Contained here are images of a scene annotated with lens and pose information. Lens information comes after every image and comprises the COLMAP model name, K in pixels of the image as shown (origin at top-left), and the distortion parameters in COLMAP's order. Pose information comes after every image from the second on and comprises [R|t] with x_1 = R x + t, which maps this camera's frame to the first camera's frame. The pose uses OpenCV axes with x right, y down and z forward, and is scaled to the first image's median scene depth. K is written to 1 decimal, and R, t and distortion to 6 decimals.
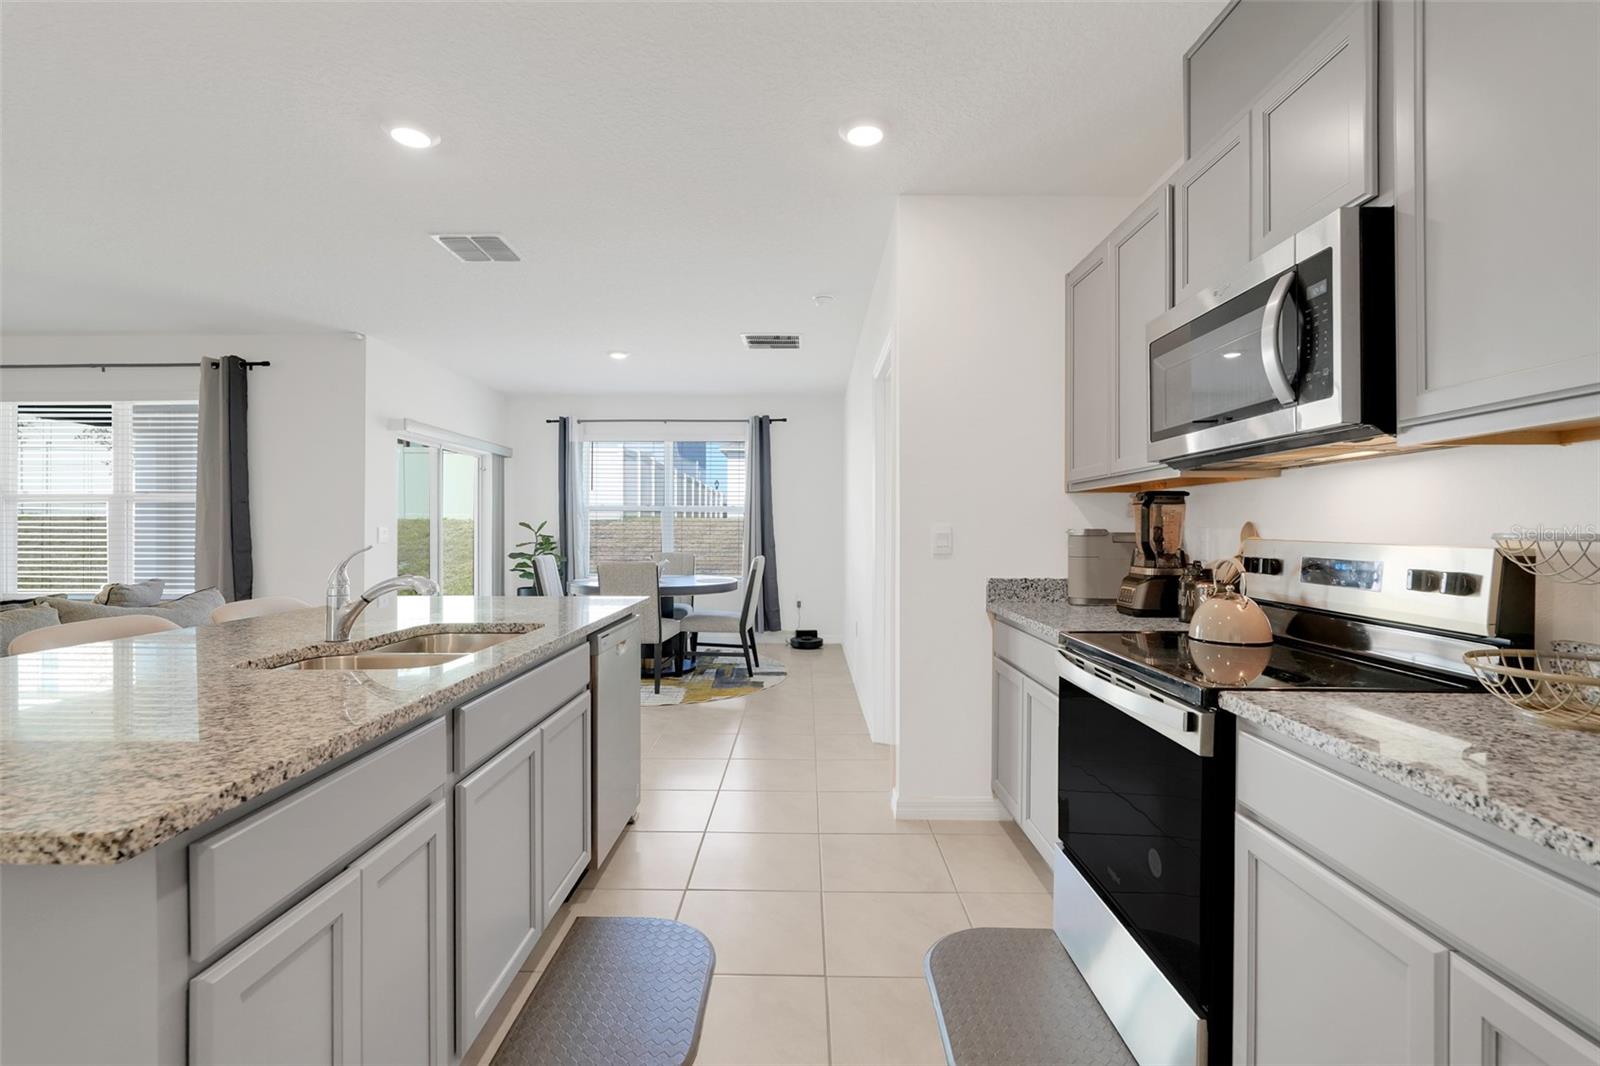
lens RADIAL K [[706.6, 0, 795.0], [0, 706.6, 528.2], [0, 0, 1]] dist [-0.014464, 0.008349]
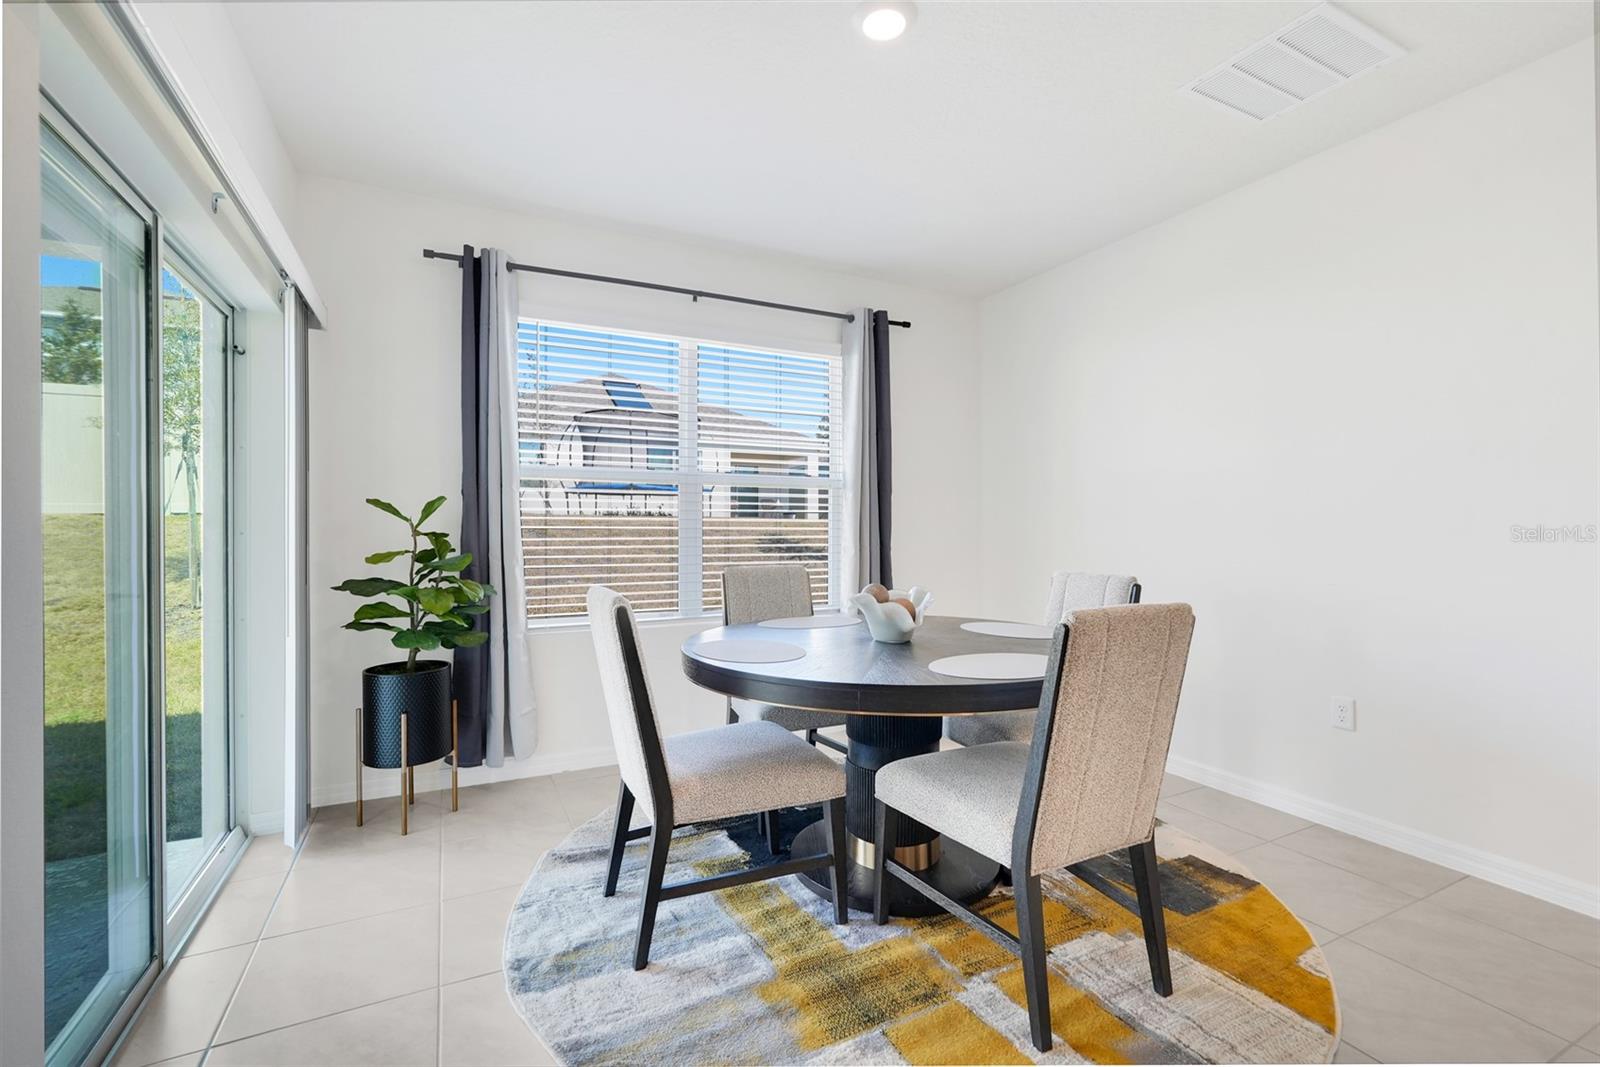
lens RADIAL K [[690.4, 0, 800.0], [0, 690.4, 533.5], [0, 0, 1]] dist [-0.016742, -0.000058]
pose [[0.881549, -0.009395, 0.472000, -0.881718], [0.005312, 0.999936, 0.009982, 0.019453], [-0.472063, -0.006292, 0.881542, 1.384801]]
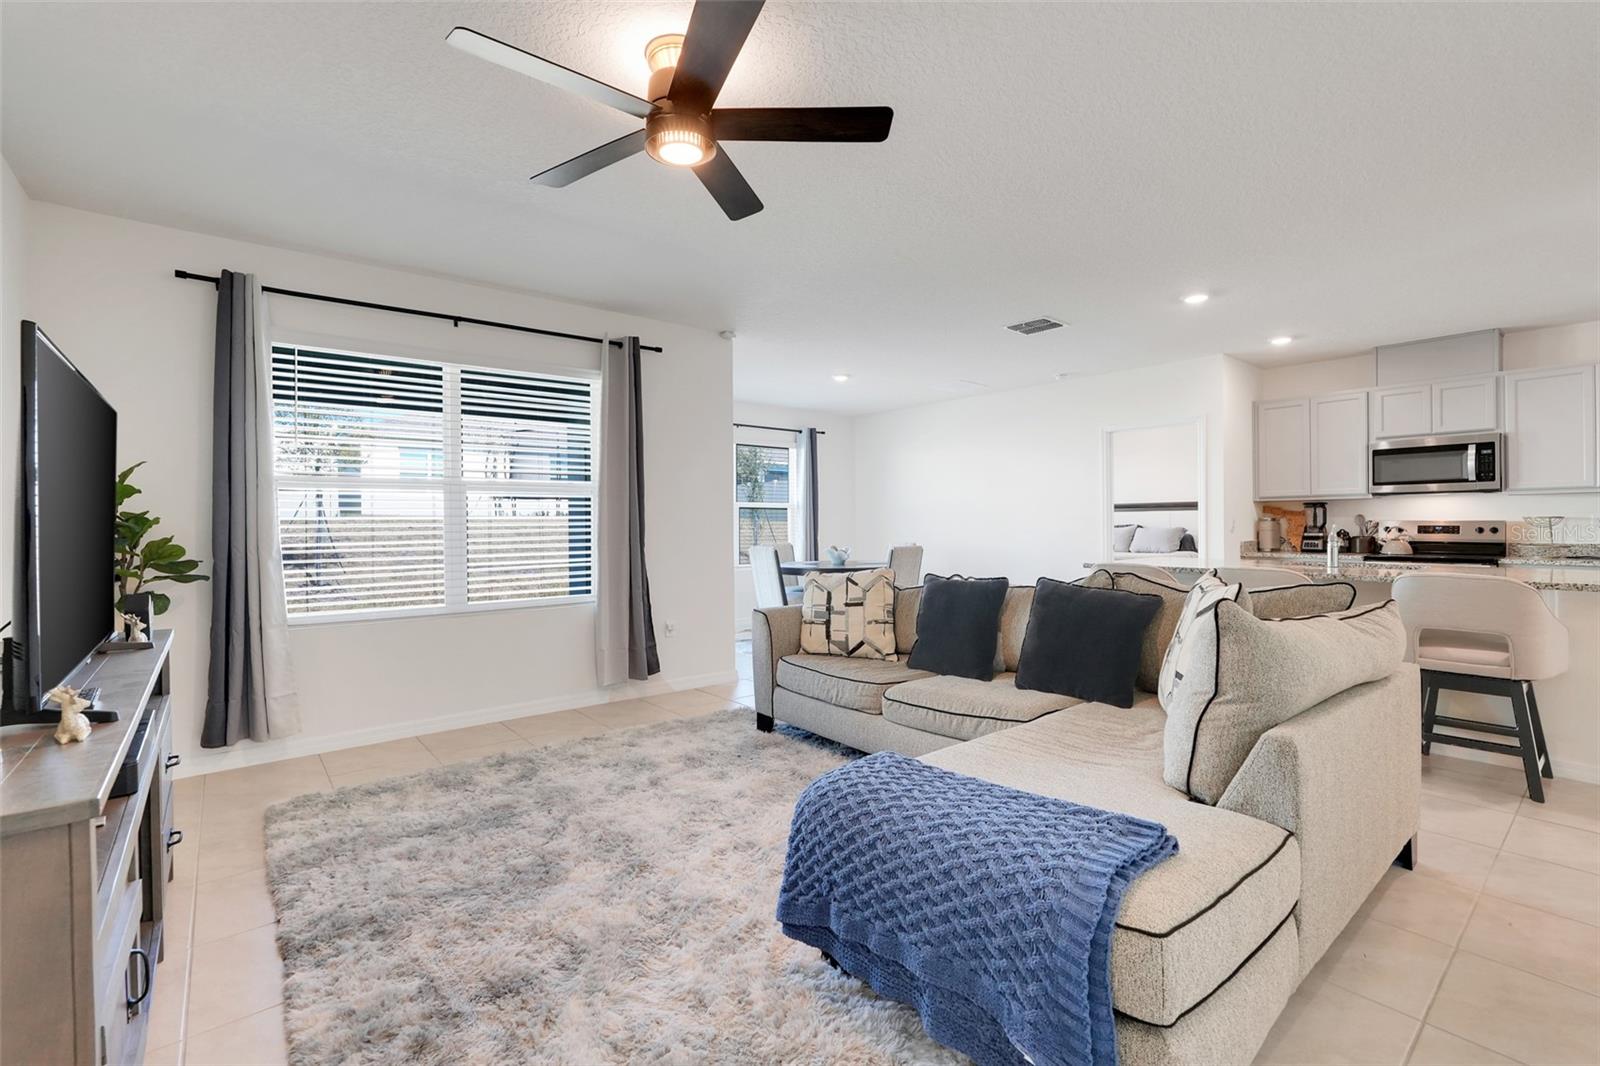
lens RADIAL K [[706.6, 0, 795.0], [0, 706.6, 528.2], [0, 0, 1]] dist [-0.014464, 0.008349]
pose [[0.759638, -0.013959, 0.650197, -2.120359], [0.008420, 0.999897, 0.011629, -0.004307], [-0.650292, -0.003360, 0.759677, 0.265222]]
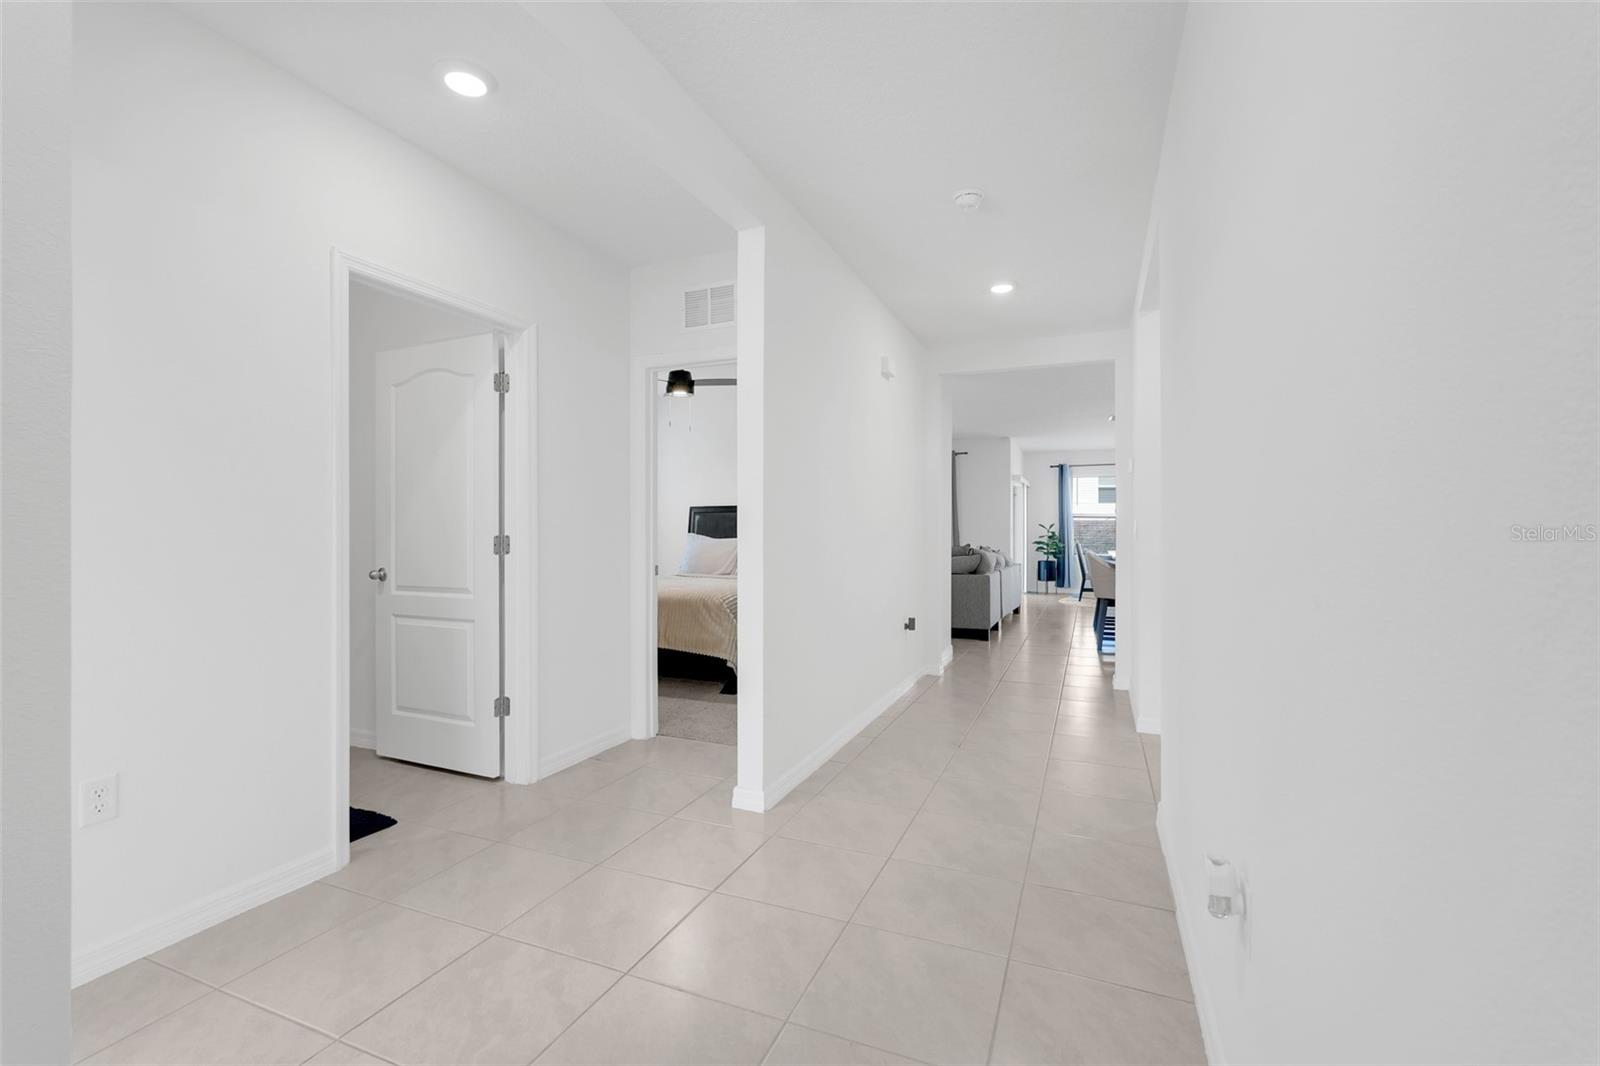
lens RADIAL K [[706.6, 0, 795.0], [0, 706.6, 528.2], [0, 0, 1]] dist [-0.014464, 0.008349]
pose [[0.934432, -0.005164, -0.356103, -0.812838], [0.001672, 0.999947, -0.010112, 0.045134], [0.356137, 0.008853, 0.934392, -2.160134]]
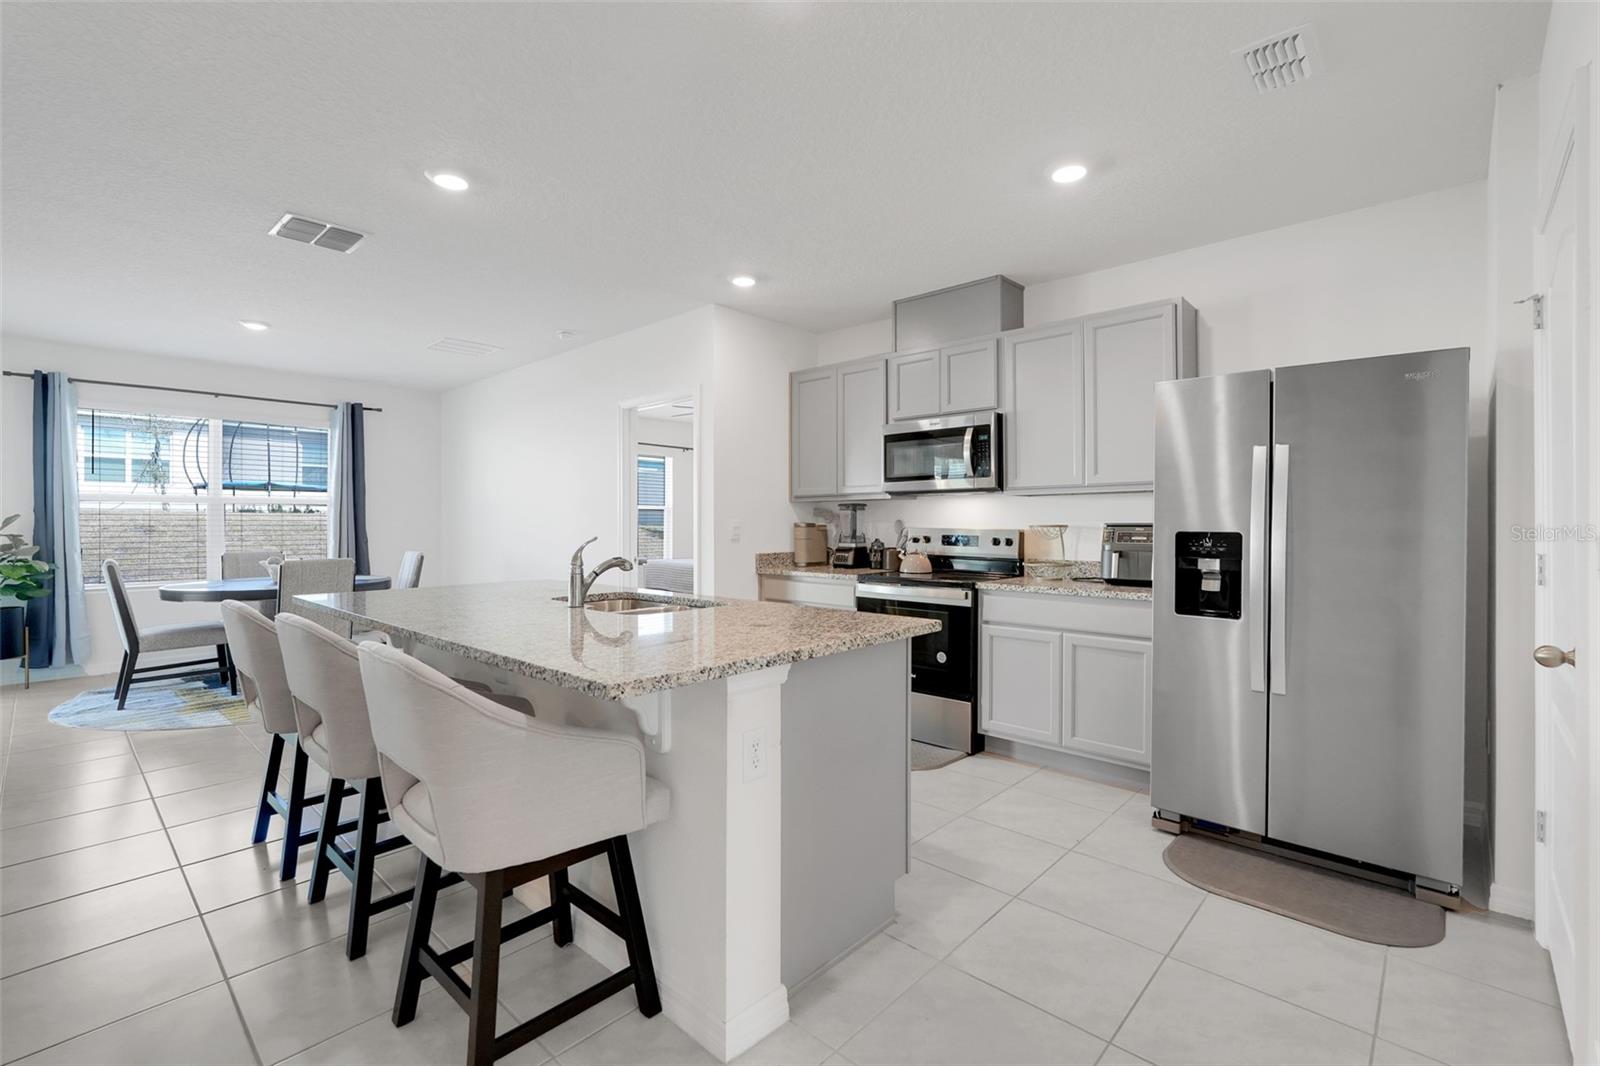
lens RADIAL K [[706.6, 0, 795.0], [0, 706.6, 528.2], [0, 0, 1]] dist [-0.014464, 0.008349]
pose [[0.668835, -0.008944, 0.743357, -0.875940], [0.001770, 0.999944, 0.010439, -0.005032], [-0.743409, -0.005666, 0.668813, -0.150607]]
